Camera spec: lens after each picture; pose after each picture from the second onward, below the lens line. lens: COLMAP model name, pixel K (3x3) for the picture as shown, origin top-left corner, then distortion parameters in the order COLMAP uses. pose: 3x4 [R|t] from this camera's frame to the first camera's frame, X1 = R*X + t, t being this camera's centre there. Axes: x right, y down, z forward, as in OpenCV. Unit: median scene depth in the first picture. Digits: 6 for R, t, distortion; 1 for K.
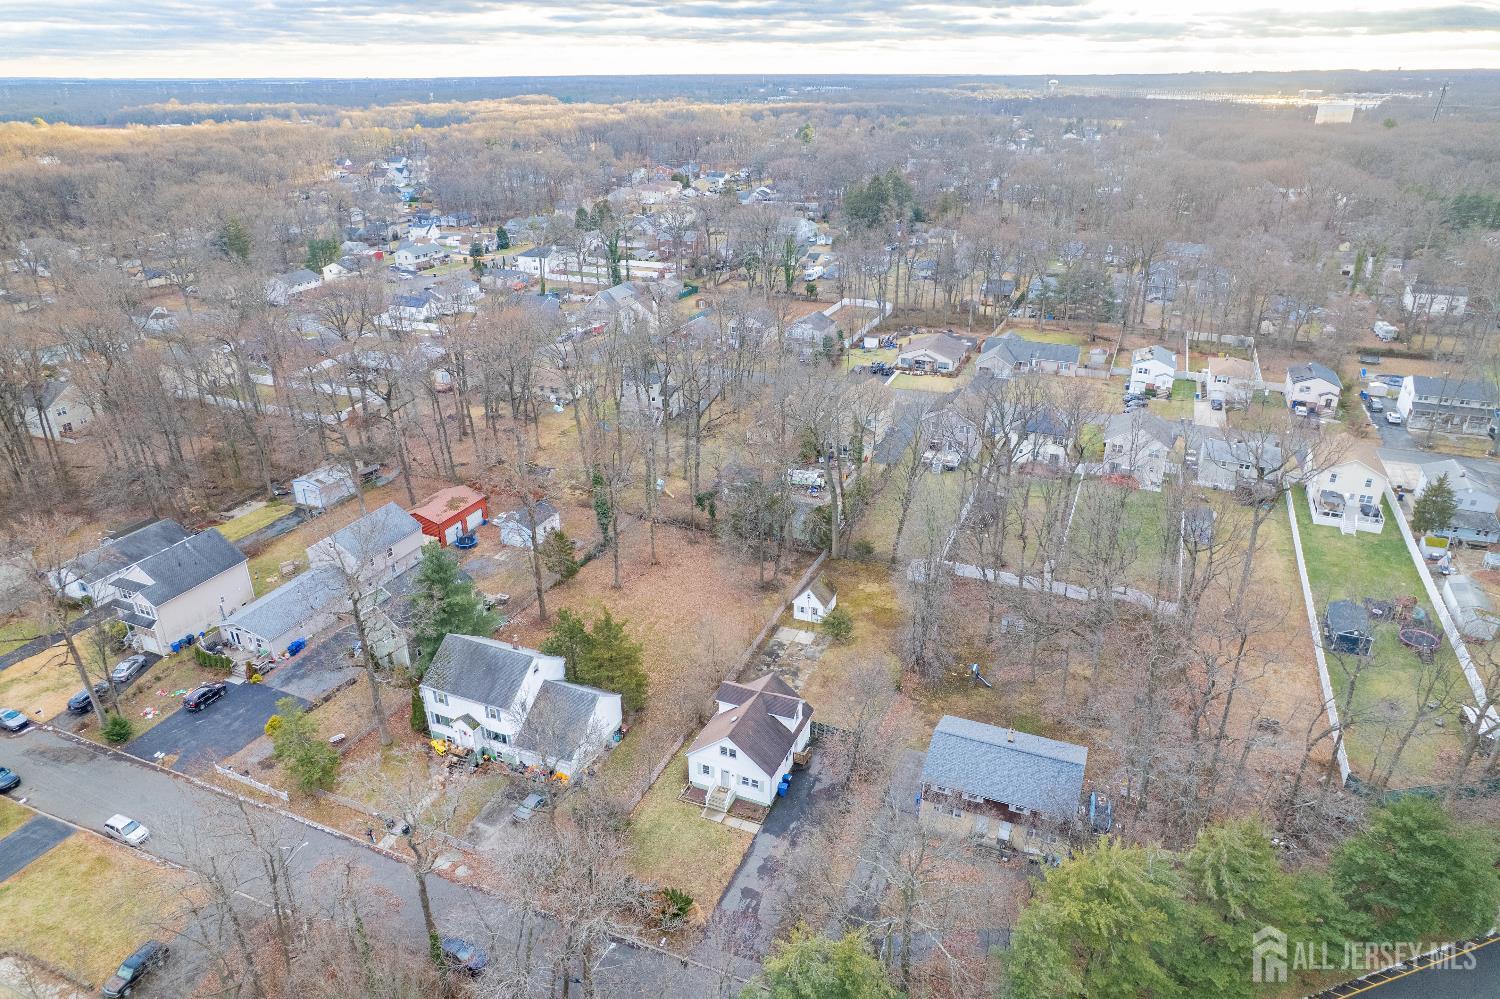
lens RADIAL K [[961.6, 0, 748.1], [0, 961.6, 522.5], [0, 0, 1]] dist [-0.067141, 0.063411]
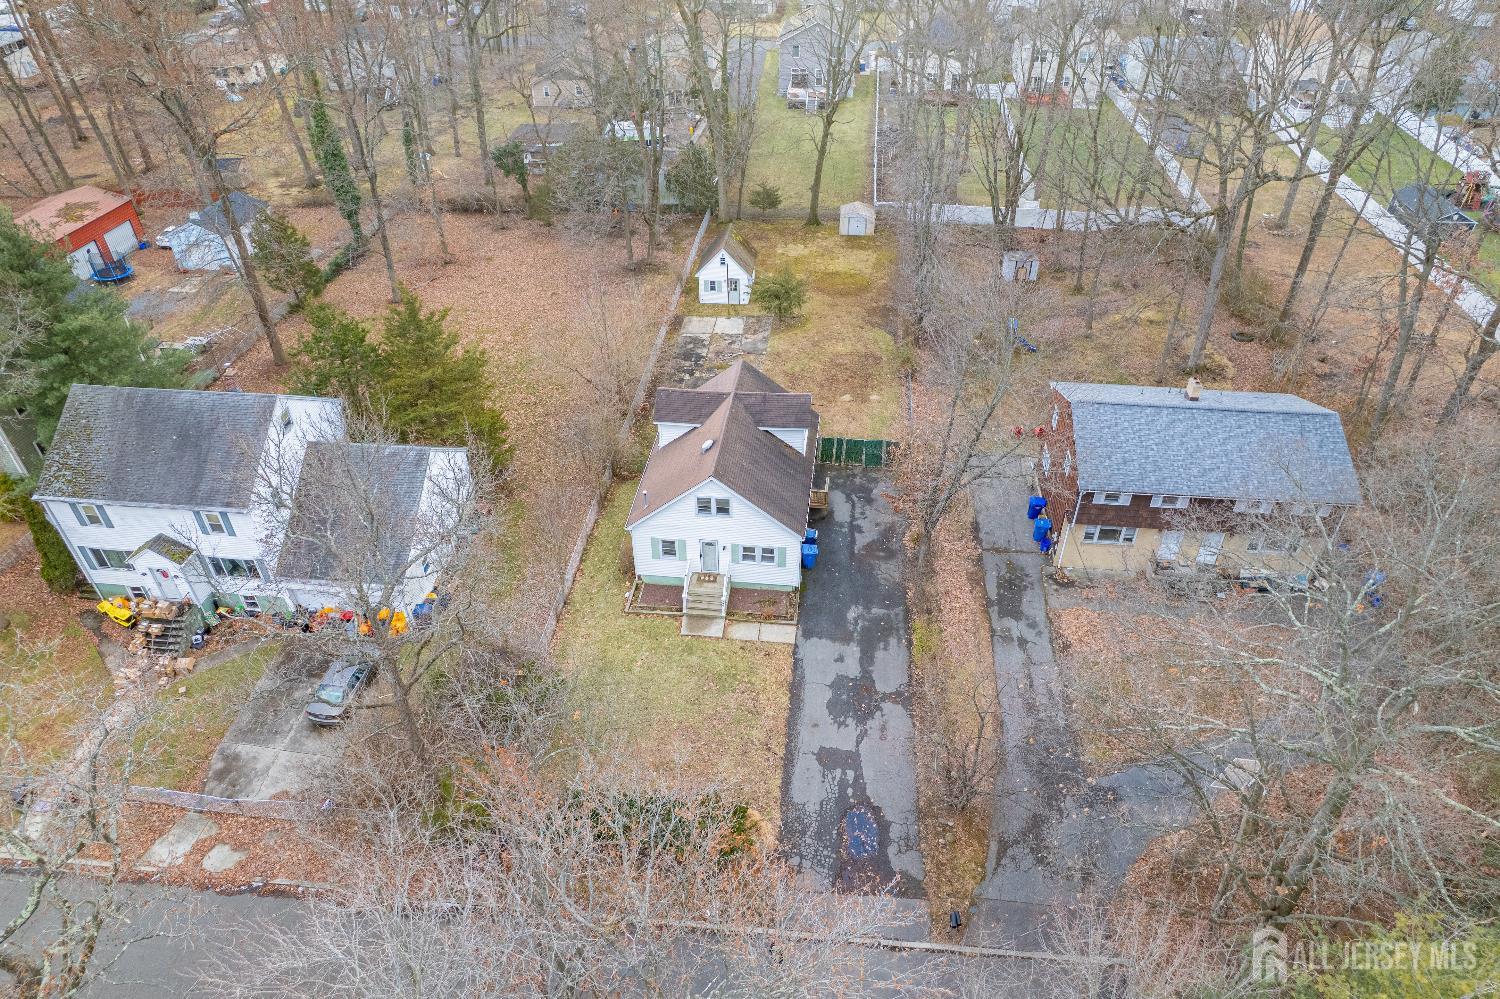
lens RADIAL K [[961.6, 0, 748.1], [0, 961.6, 522.5], [0, 0, 1]] dist [-0.067141, 0.063411]
pose [[0.958105, -0.183836, 0.219633, -0.109340], [0.130375, 0.962706, 0.237065, 0.116936], [-0.255023, -0.198499, 0.946341, 0.459777]]
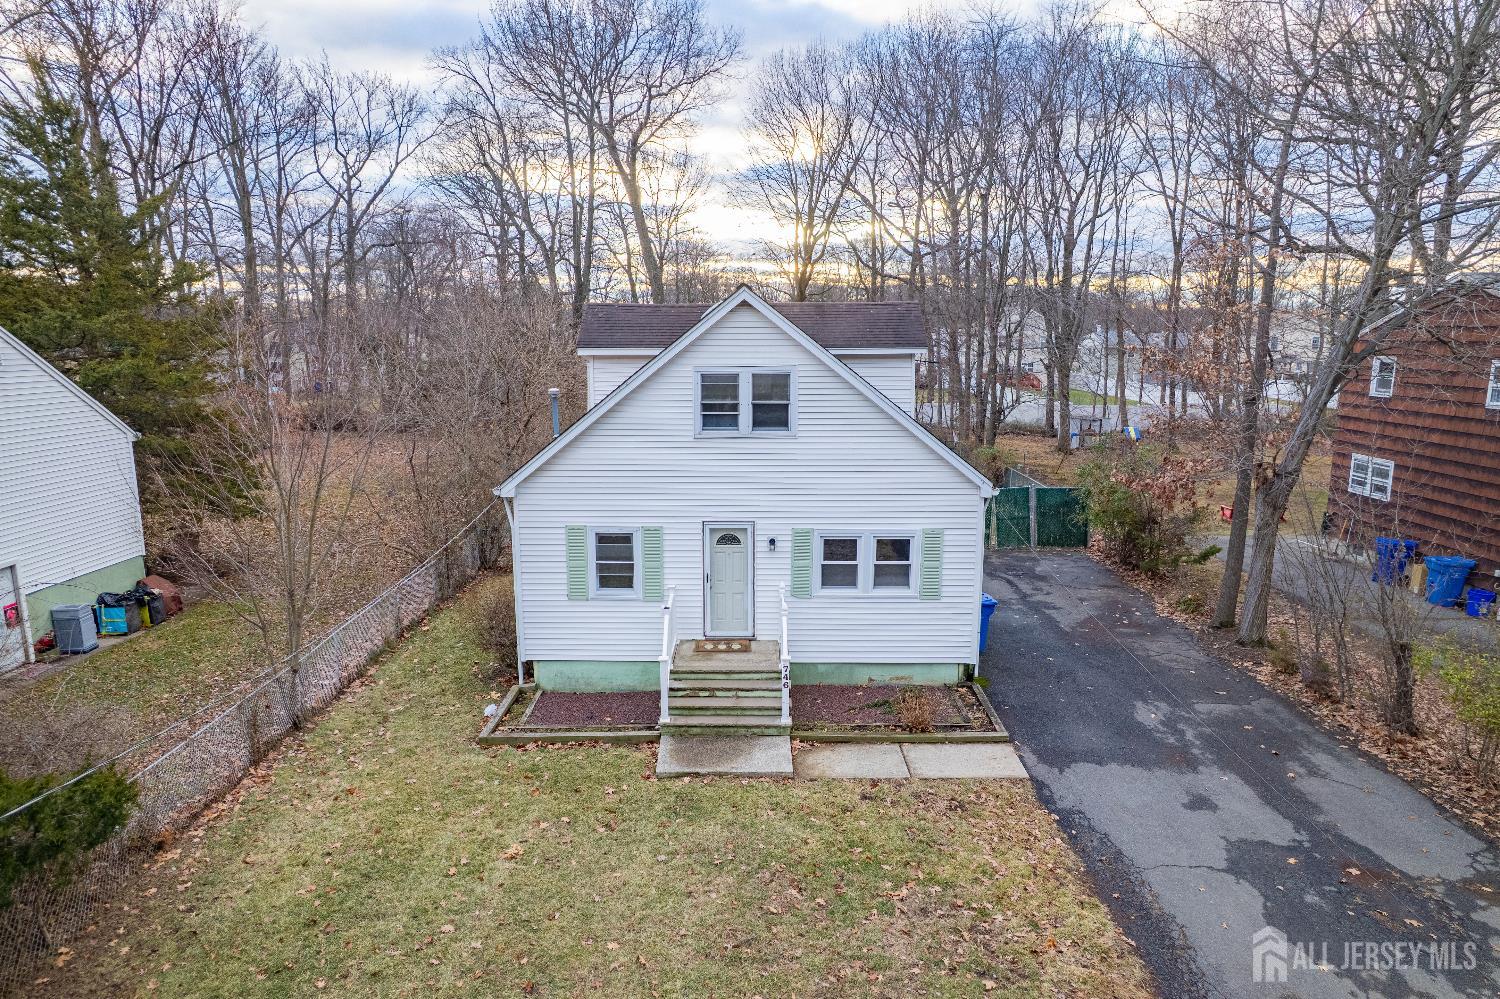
lens RADIAL K [[961.6, 0, 748.1], [0, 961.6, 522.5], [0, 0, 1]] dist [-0.067141, 0.063411]
pose [[0.925195, -0.075415, 0.371924, -0.084602], [0.166820, 0.961108, -0.220097, 0.279903], [-0.340860, 0.265677, 0.901793, 0.769235]]
